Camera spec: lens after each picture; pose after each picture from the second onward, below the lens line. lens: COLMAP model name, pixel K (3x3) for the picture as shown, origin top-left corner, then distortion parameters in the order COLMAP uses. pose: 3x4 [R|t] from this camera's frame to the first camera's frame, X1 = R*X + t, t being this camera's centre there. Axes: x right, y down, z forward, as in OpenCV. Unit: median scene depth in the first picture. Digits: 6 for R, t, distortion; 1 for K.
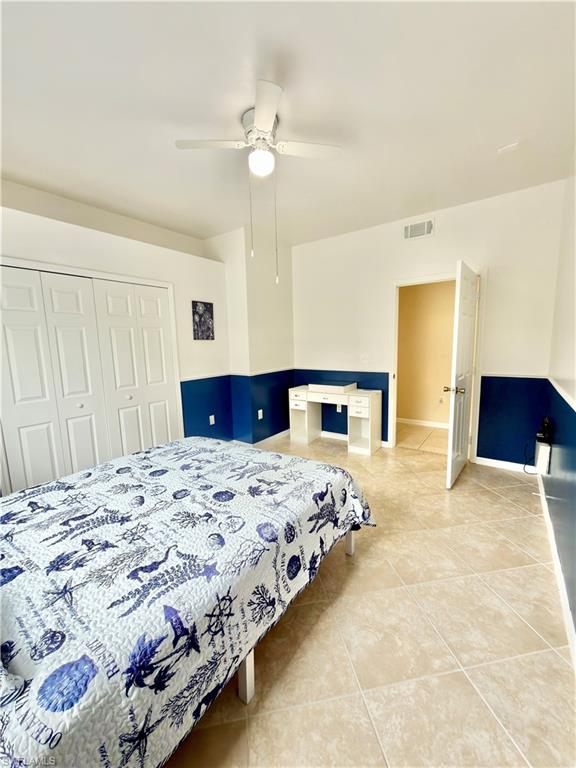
lens RADIAL K [[306.4, 0, 284.7], [0, 306.4, 380.2], [0, 0, 1]] dist [-0.000266, 0.000503]
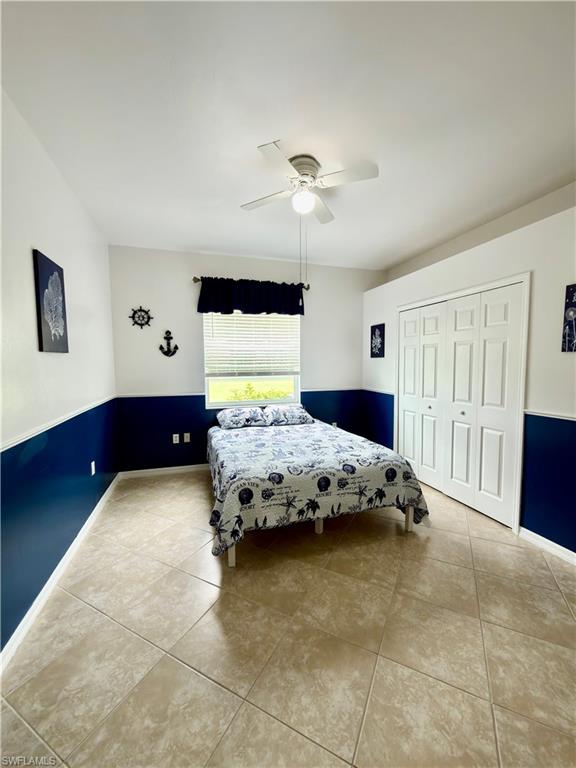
lens RADIAL K [[306.4, 0, 283.9], [0, 306.4, 385.0], [0, 0, 1]] dist [-0.000266, 0.000503]
pose [[-0.587266, 0.083045, -0.805123, 0.592536], [-0.088867, 0.982093, 0.166120, -0.142430], [0.804501, 0.169105, -0.569369, 1.093746]]
